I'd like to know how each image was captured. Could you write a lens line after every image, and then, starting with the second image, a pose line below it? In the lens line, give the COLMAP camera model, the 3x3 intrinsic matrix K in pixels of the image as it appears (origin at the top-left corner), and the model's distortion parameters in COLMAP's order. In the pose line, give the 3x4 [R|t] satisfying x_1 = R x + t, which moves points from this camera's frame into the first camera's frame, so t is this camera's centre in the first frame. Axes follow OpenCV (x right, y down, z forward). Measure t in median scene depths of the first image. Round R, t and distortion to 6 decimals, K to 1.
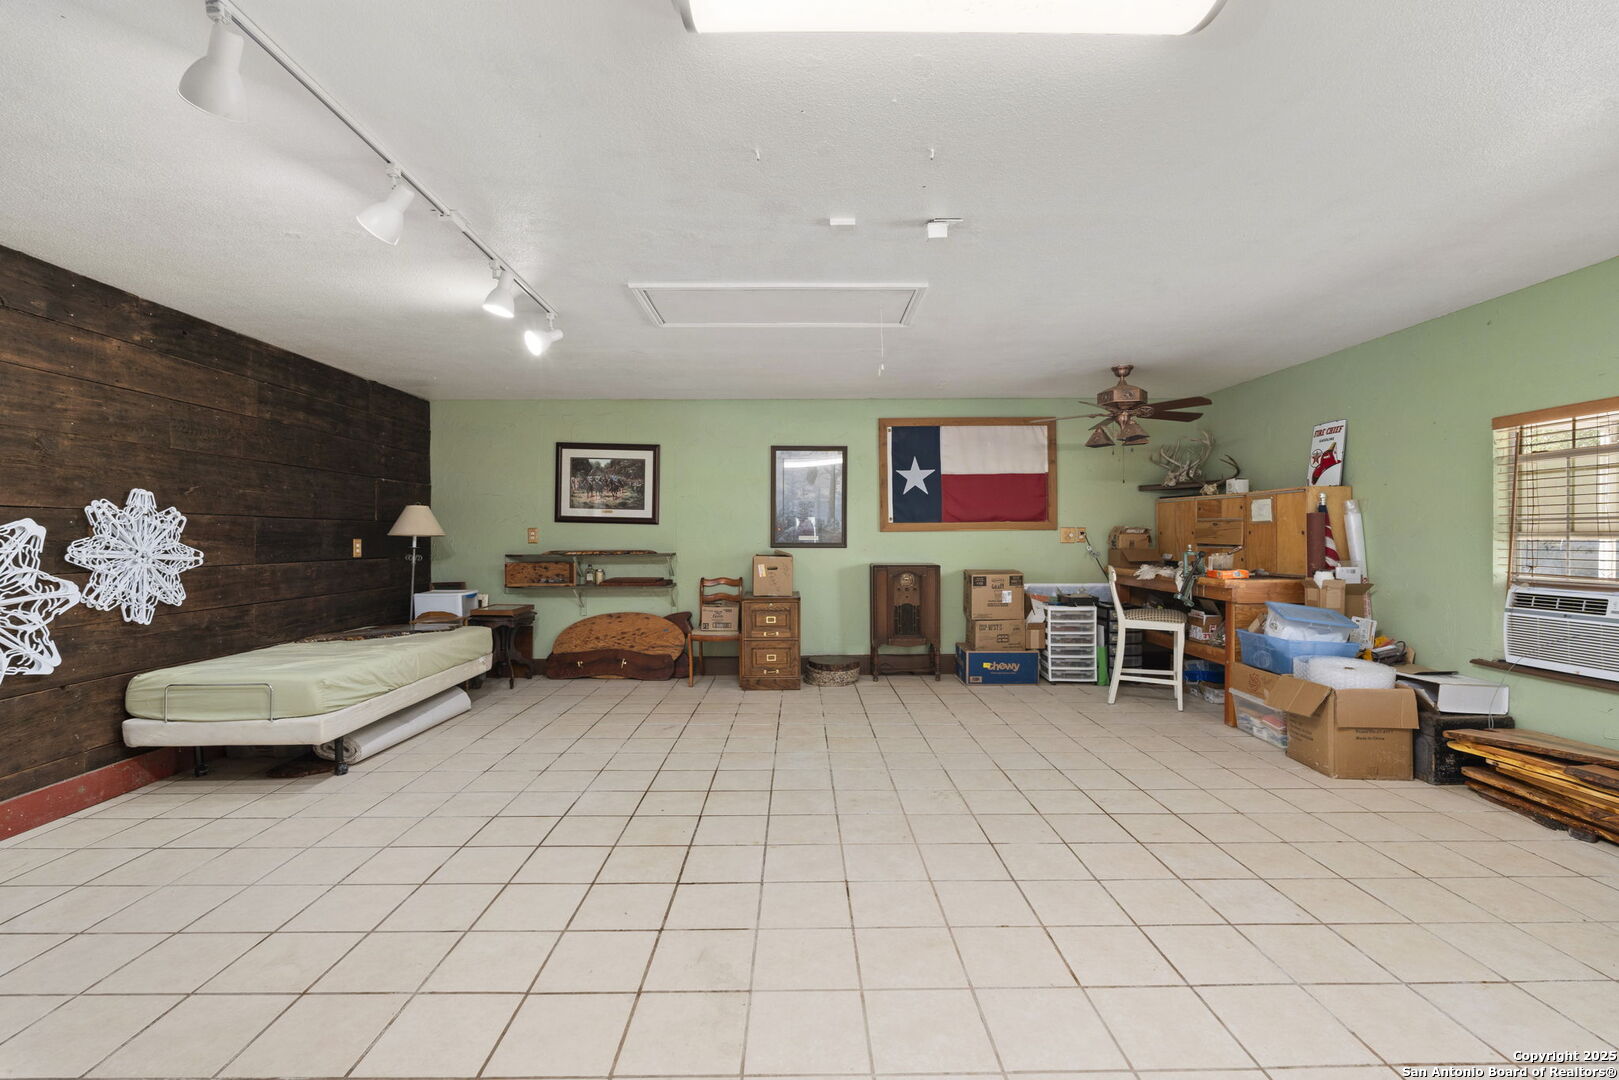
lens RADIAL K [[714.3, 0, 808.8], [0, 714.3, 542.3], [0, 0, 1]] dist [-0.002384, 0.000070]
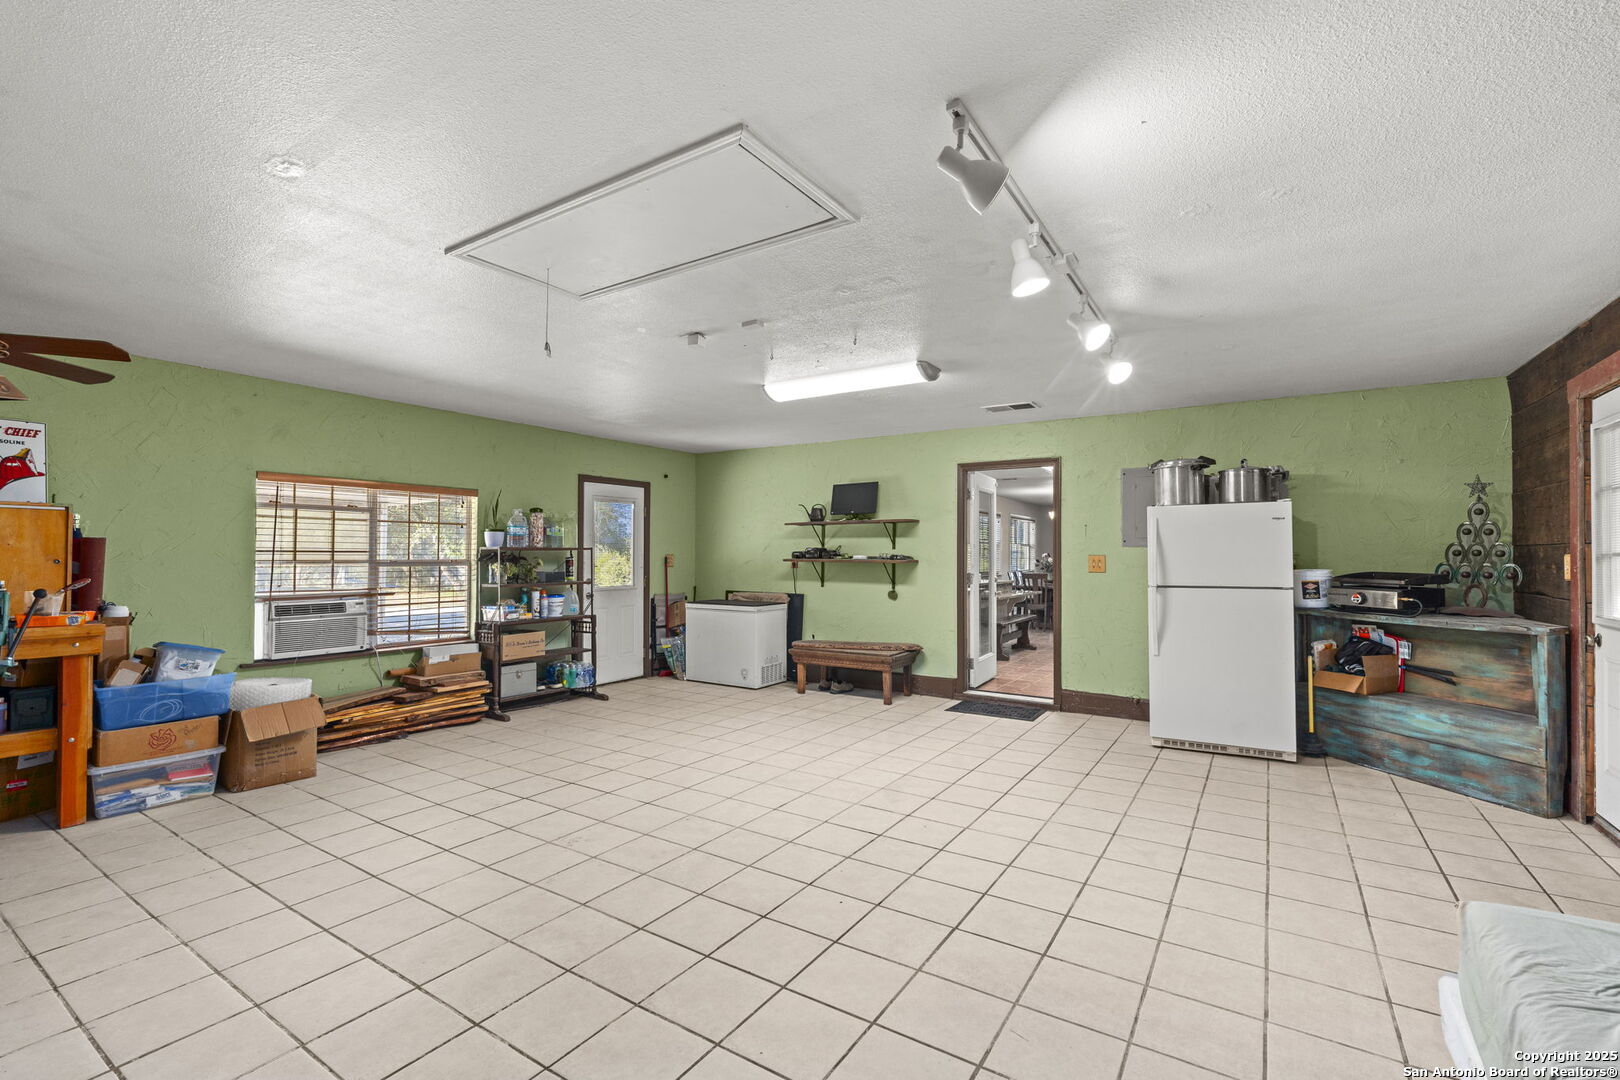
lens RADIAL K [[714.8, 0, 804.6], [0, 714.8, 543.9], [0, 0, 1]] dist [-0.002384, 0.000070]
pose [[-0.830884, 0.007753, 0.556391, -0.637004], [0.001994, 0.999938, -0.010956, -0.032186], [-0.556442, -0.007994, -0.830848, 1.729328]]
